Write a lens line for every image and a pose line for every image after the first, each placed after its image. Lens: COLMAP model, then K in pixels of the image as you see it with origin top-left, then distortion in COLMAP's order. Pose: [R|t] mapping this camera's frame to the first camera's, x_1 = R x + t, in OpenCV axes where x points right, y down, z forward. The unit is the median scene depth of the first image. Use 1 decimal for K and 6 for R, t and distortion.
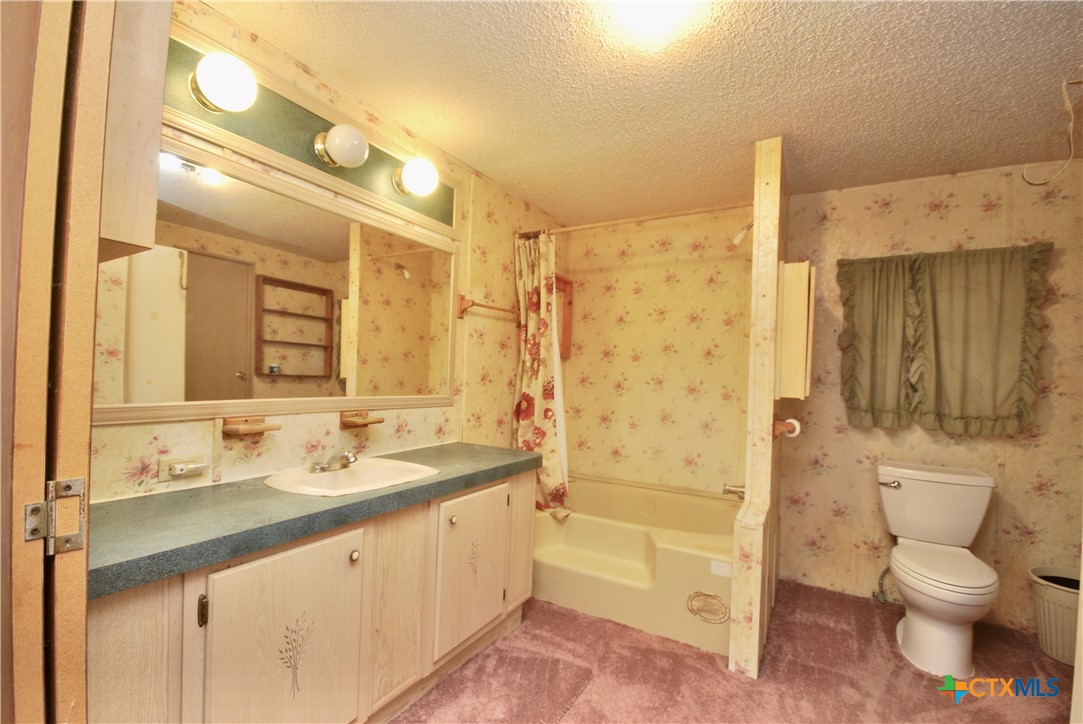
lens RADIAL K [[469.8, 0, 544.2], [0, 469.8, 373.2], [0, 0, 1]] dist [0.000255, 0.000086]
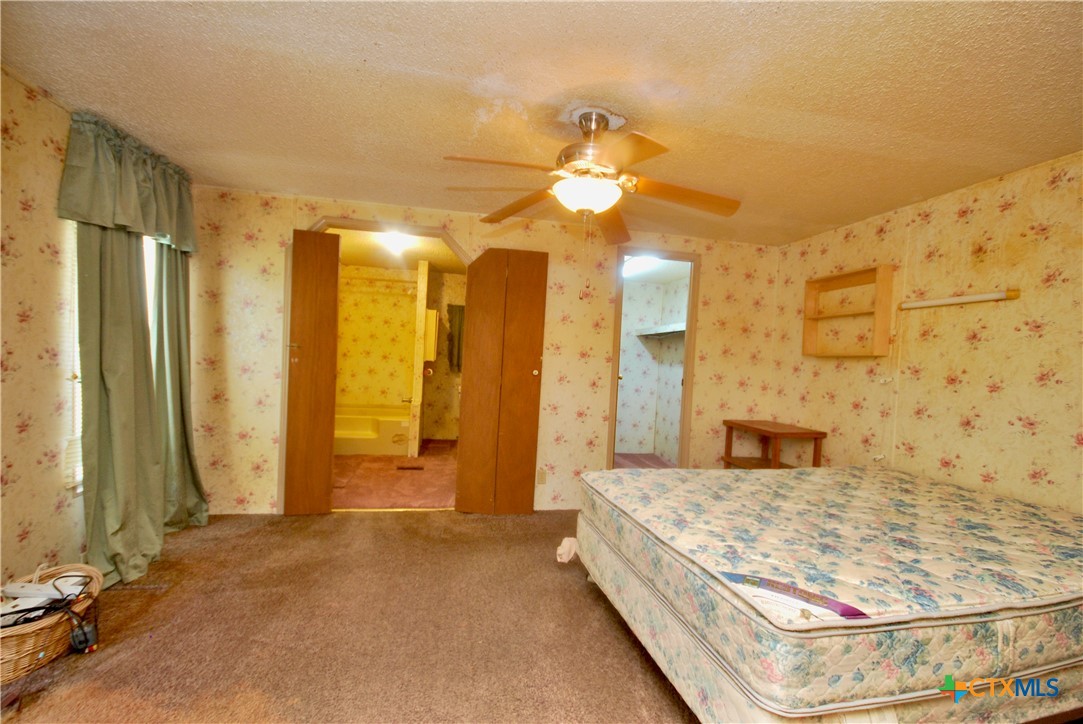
lens RADIAL K [[469.8, 0, 543.3], [0, 469.8, 366.3], [0, 0, 1]] dist [0.000255, 0.000086]
pose [[0.743217, -0.010411, 0.668970, -0.618627], [-0.029944, 0.998359, 0.048804, -0.051177], [-0.668381, -0.056304, 0.741685, -1.119592]]
